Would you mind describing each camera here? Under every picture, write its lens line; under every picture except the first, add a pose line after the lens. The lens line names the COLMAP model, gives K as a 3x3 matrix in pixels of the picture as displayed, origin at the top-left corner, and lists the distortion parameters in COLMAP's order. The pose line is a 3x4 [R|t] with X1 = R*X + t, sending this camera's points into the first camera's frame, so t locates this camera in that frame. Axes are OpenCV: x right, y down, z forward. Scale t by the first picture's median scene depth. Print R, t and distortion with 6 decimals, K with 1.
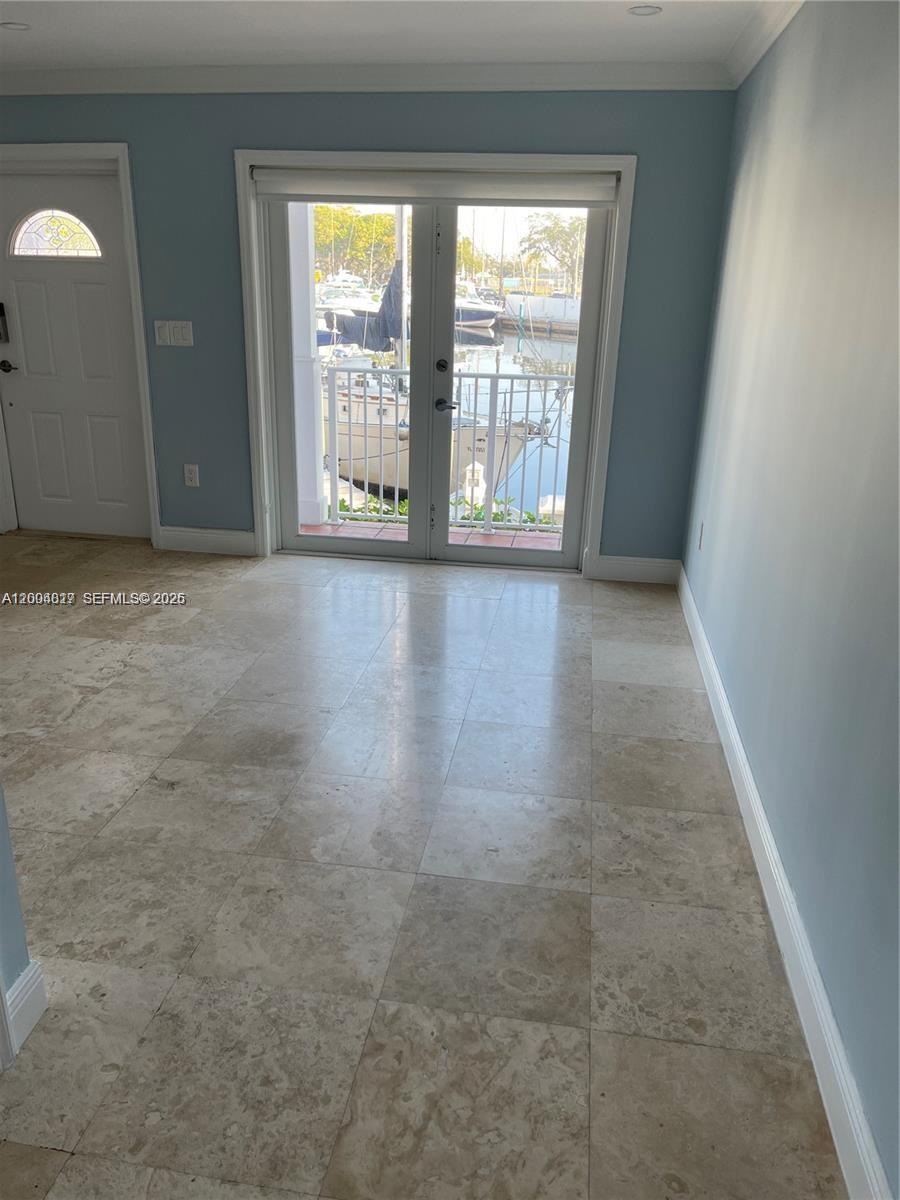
lens RADIAL K [[905.7, 0, 445.2], [0, 905.7, 602.2], [0, 0, 1]] dist [0.077207, -0.094848]
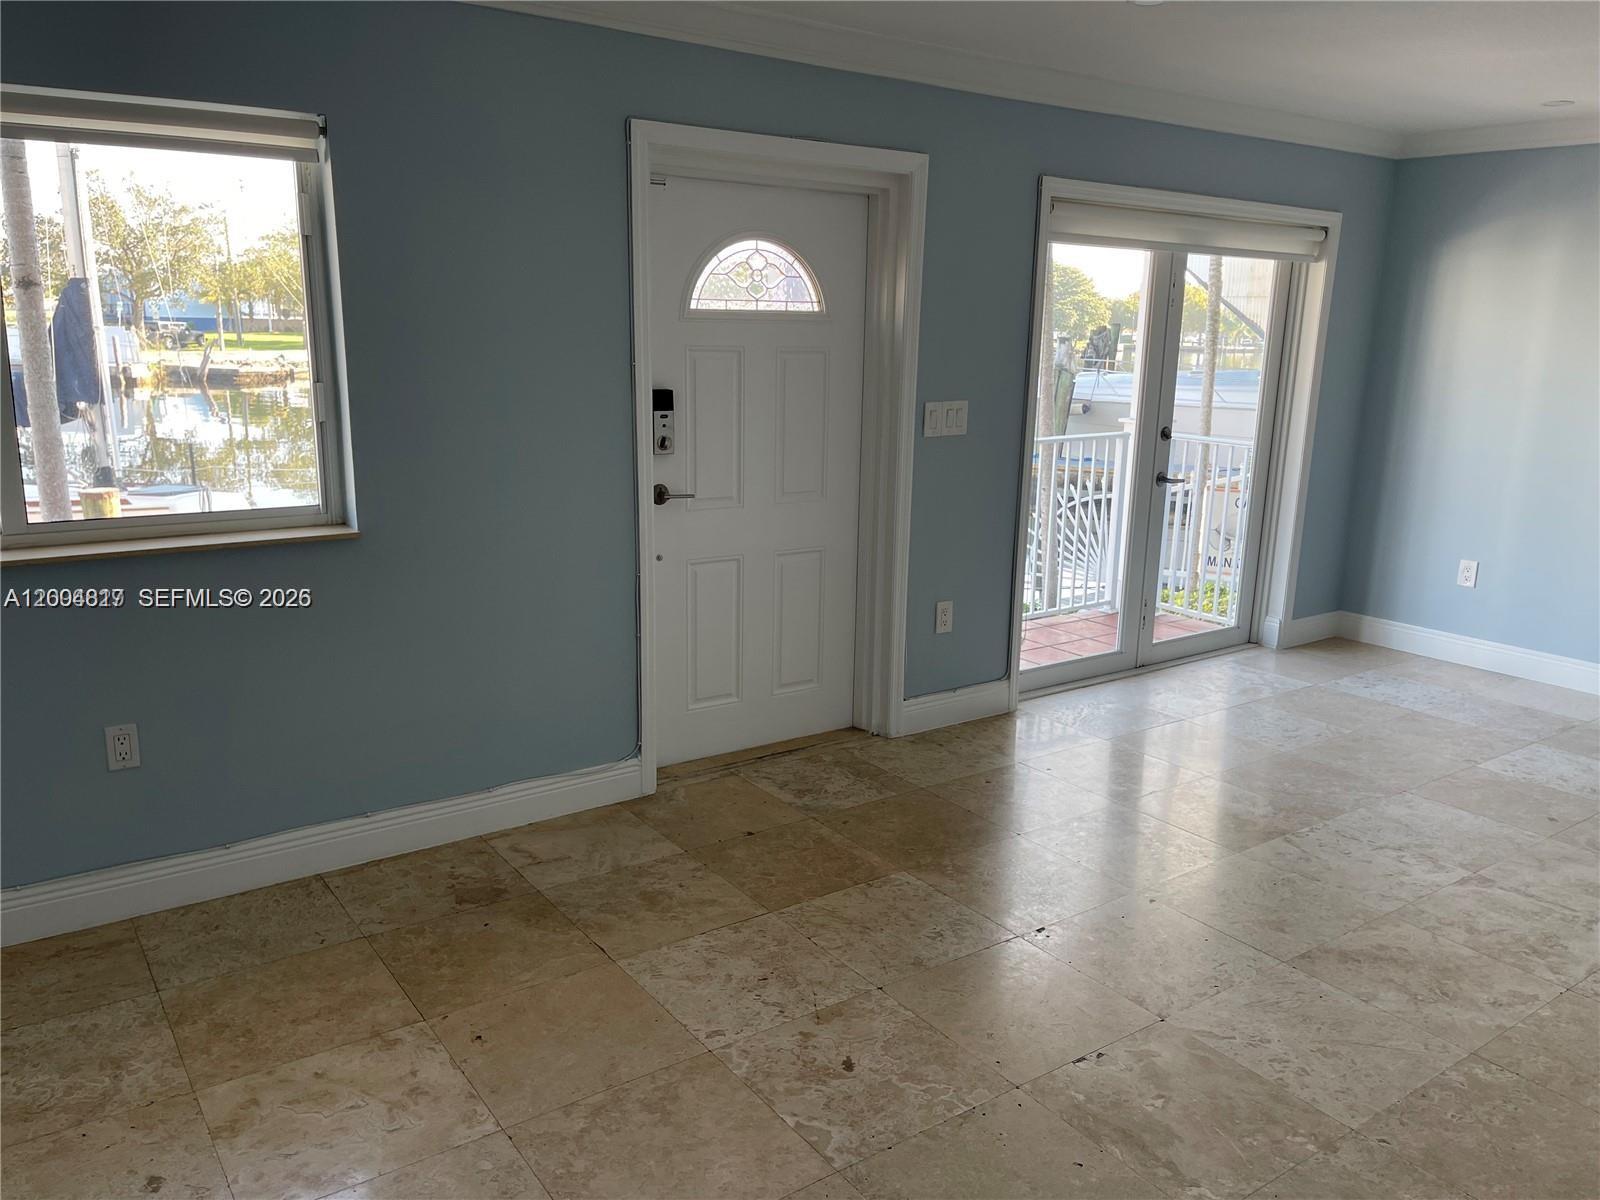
lens RADIAL K [[1207.7, 0, 815.8], [0, 1207.7, 602.9], [0, 0, 1]] dist [0.077207, -0.094848]
pose [[0.712448, -0.167213, 0.681511, -0.997053], [0.230787, 0.973001, -0.002532, -0.174937], [-0.662688, 0.159088, 0.731803, 0.407871]]
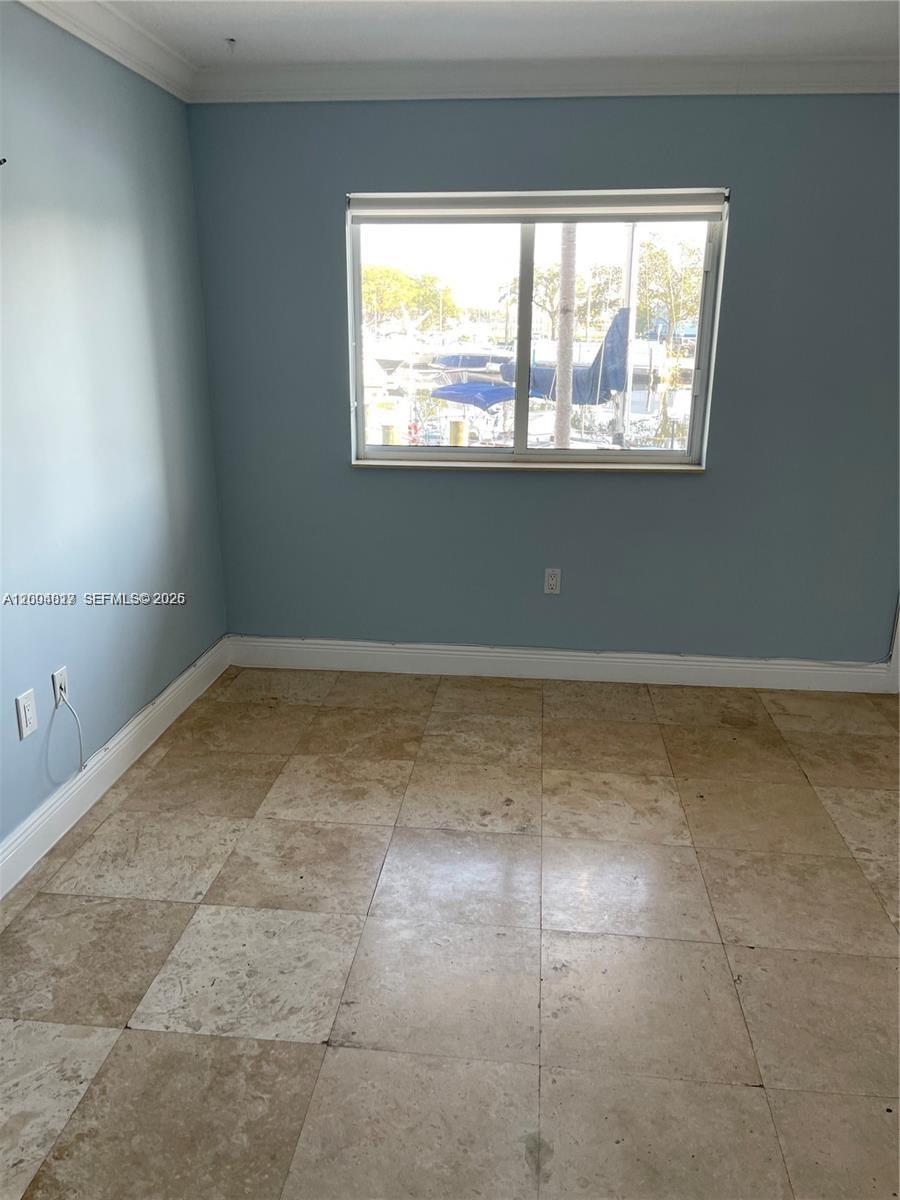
lens RADIAL K [[905.7, 0, 451.4], [0, 905.7, 602.0], [0, 0, 1]] dist [0.077207, -0.094848]
pose [[0.998179, -0.033600, 0.050099, -0.969810], [0.035816, 0.998389, -0.044008, -0.141275], [-0.048540, 0.045722, 0.997774, 0.326465]]
